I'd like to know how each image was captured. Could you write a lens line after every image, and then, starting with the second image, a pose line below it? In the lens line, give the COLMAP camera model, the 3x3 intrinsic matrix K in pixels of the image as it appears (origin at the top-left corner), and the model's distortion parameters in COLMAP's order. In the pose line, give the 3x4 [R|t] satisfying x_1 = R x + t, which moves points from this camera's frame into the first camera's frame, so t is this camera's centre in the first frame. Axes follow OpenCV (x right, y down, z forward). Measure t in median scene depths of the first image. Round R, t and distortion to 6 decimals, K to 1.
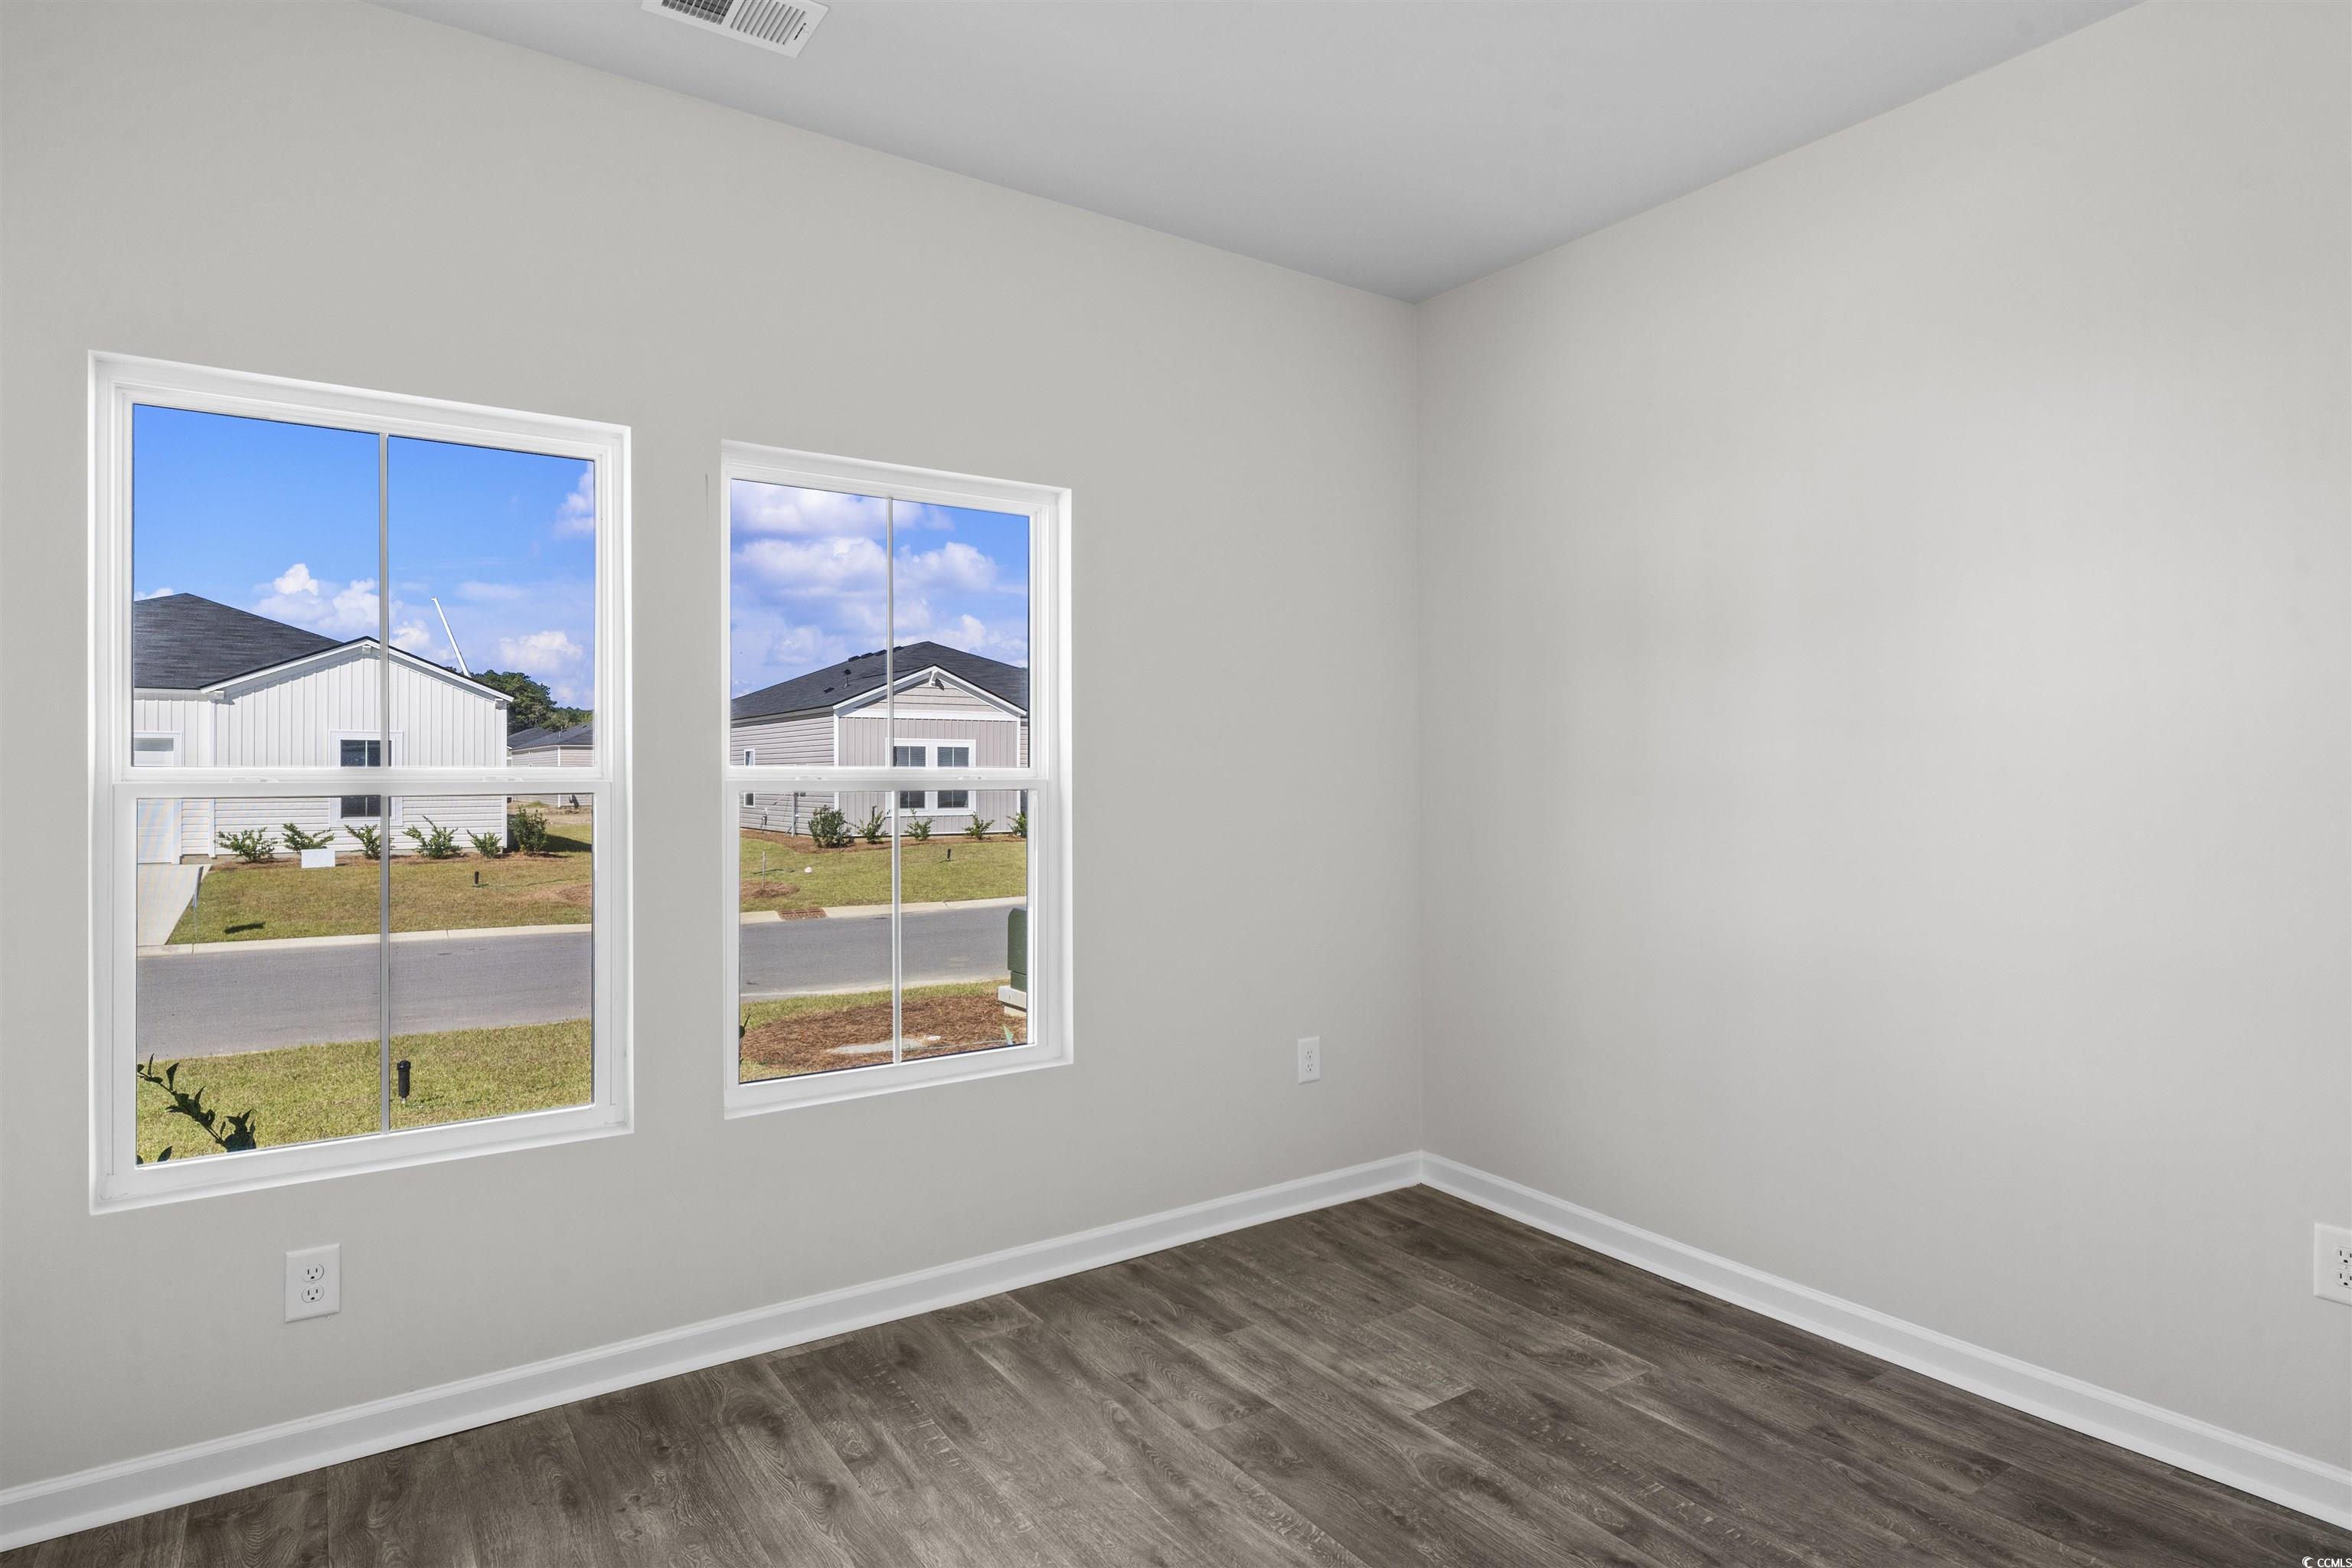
lens RADIAL K [[1243.4, 0, 1160.0], [0, 1243.4, 776.7], [0, 0, 1]] dist [0.000780, 0.000192]
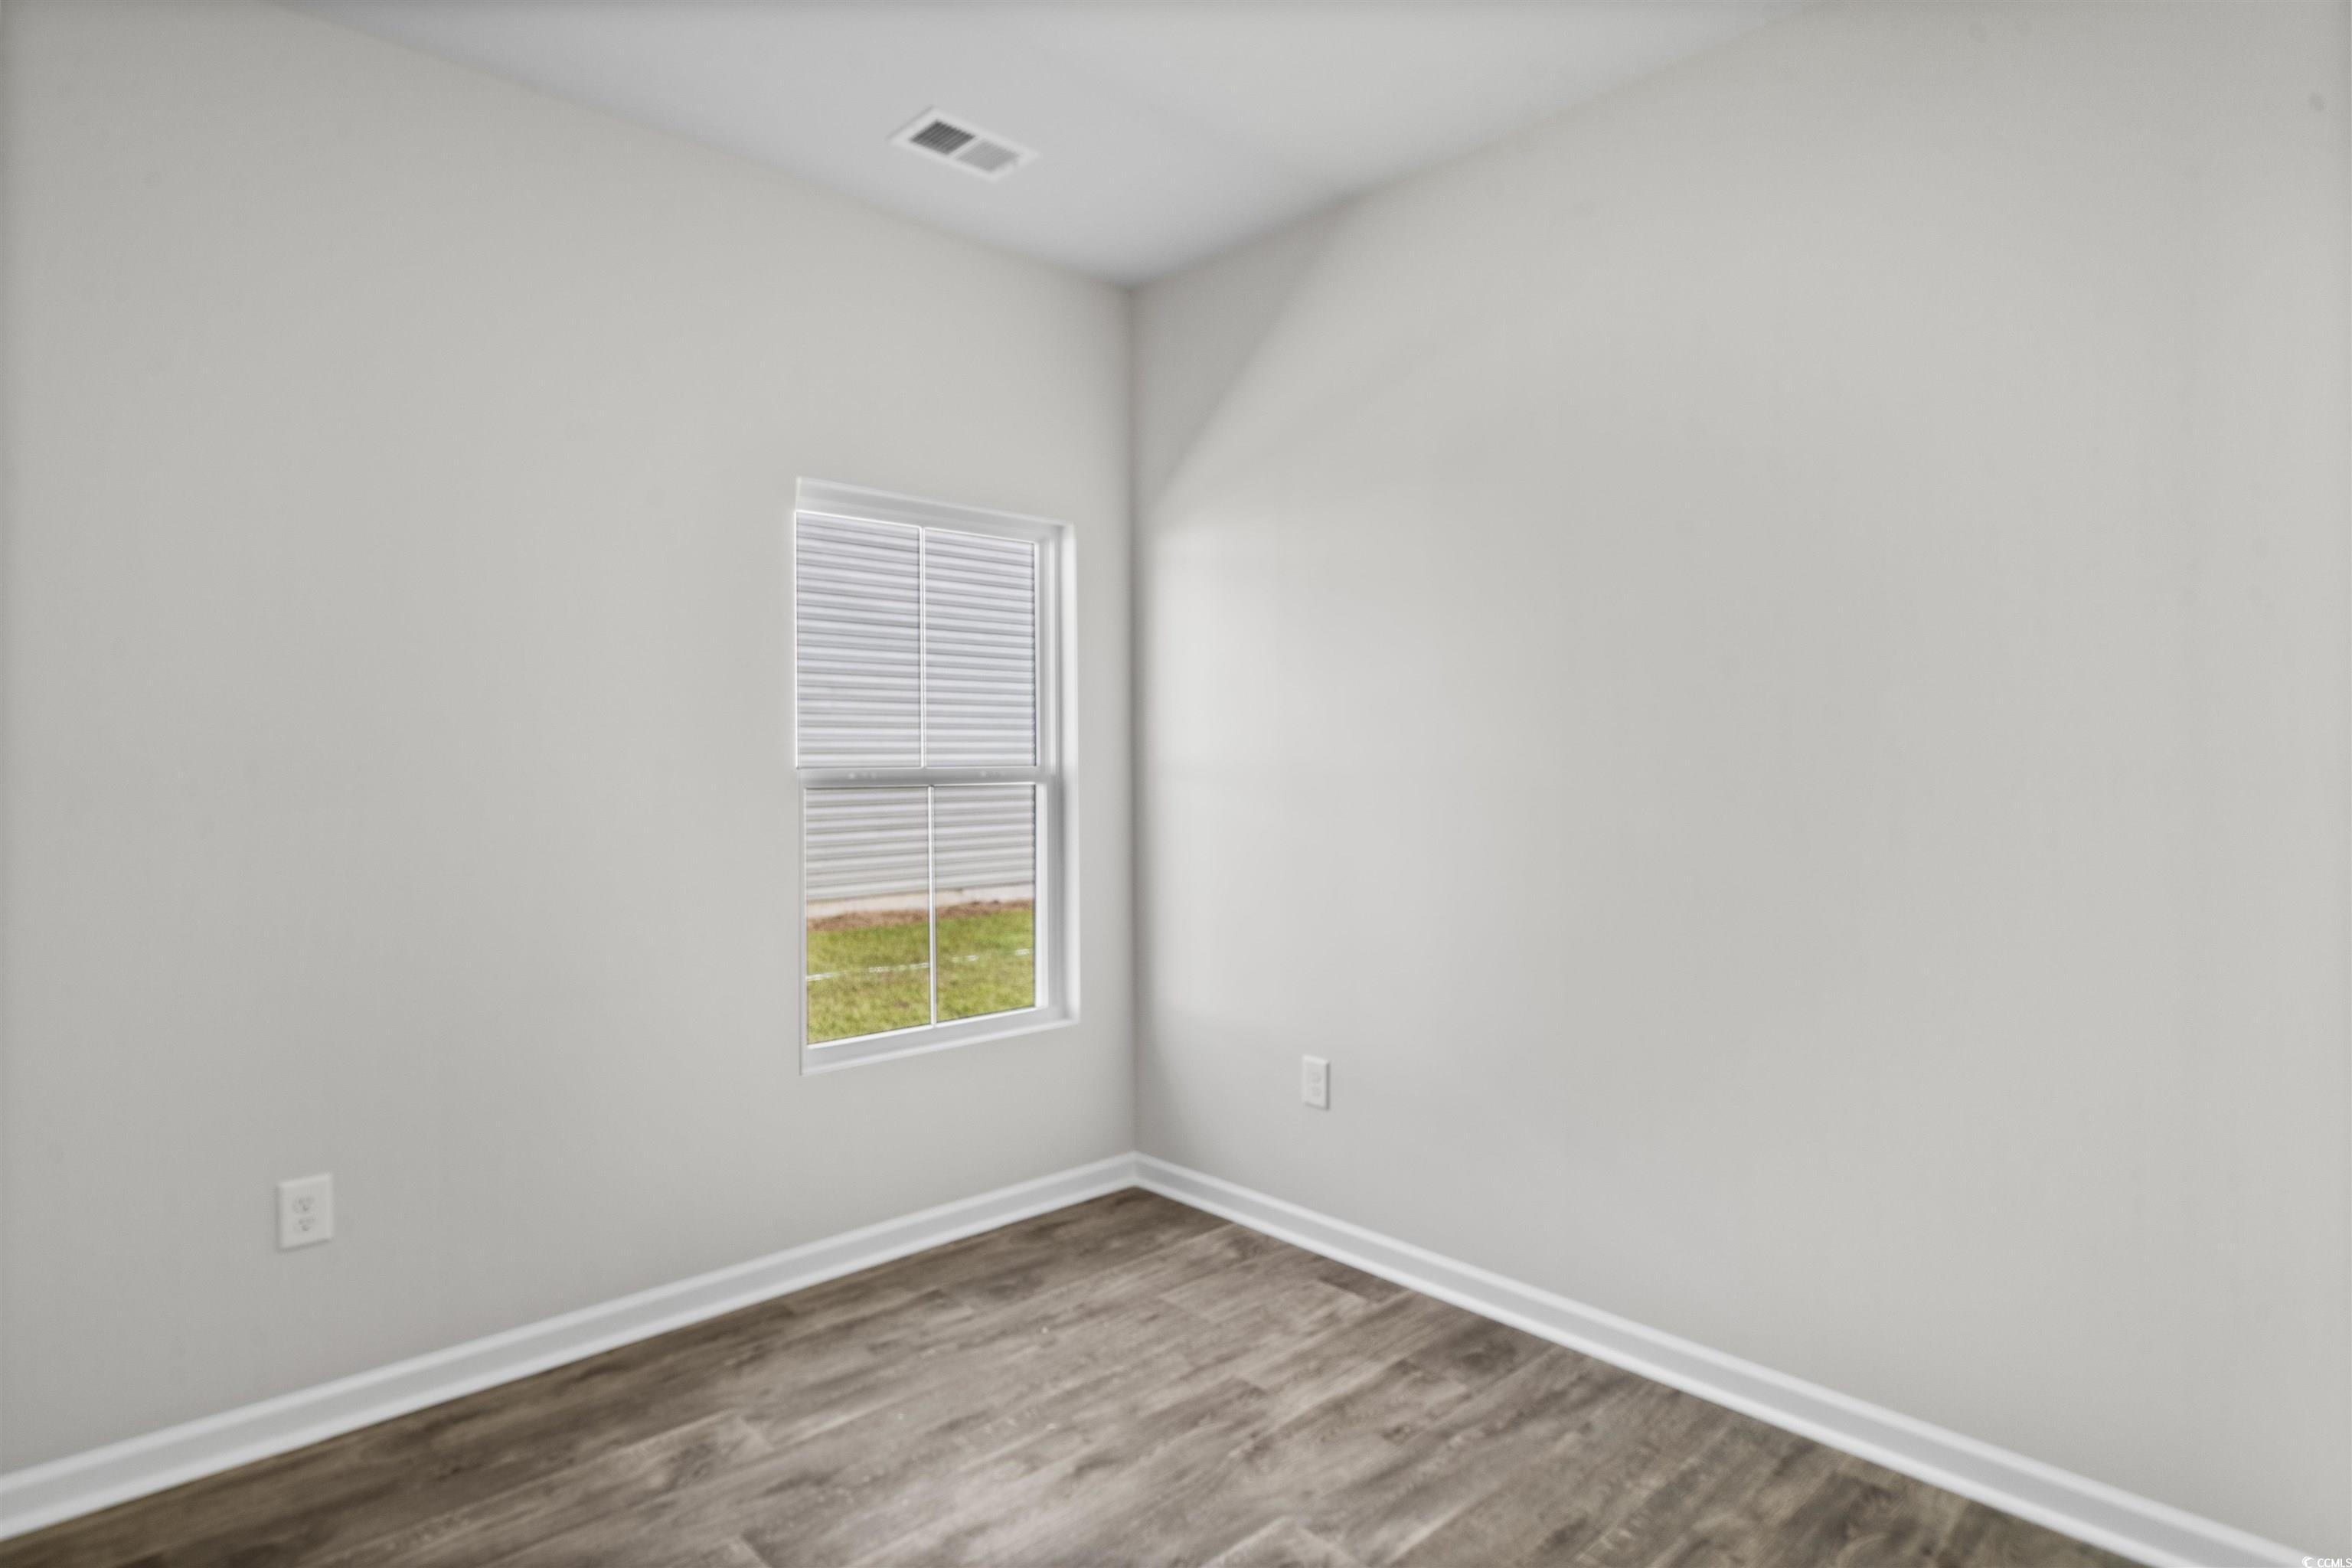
lens RADIAL K [[1243.4, 0, 1164.7], [0, 1243.4, 763.1], [0, 0, 1]] dist [0.000780, 0.000192]
pose [[-0.157615, 0.000130, 0.987501, -0.751462], [0.005425, 0.999985, 0.000734, -0.007008], [-0.987486, 0.005473, -0.157613, 1.101430]]
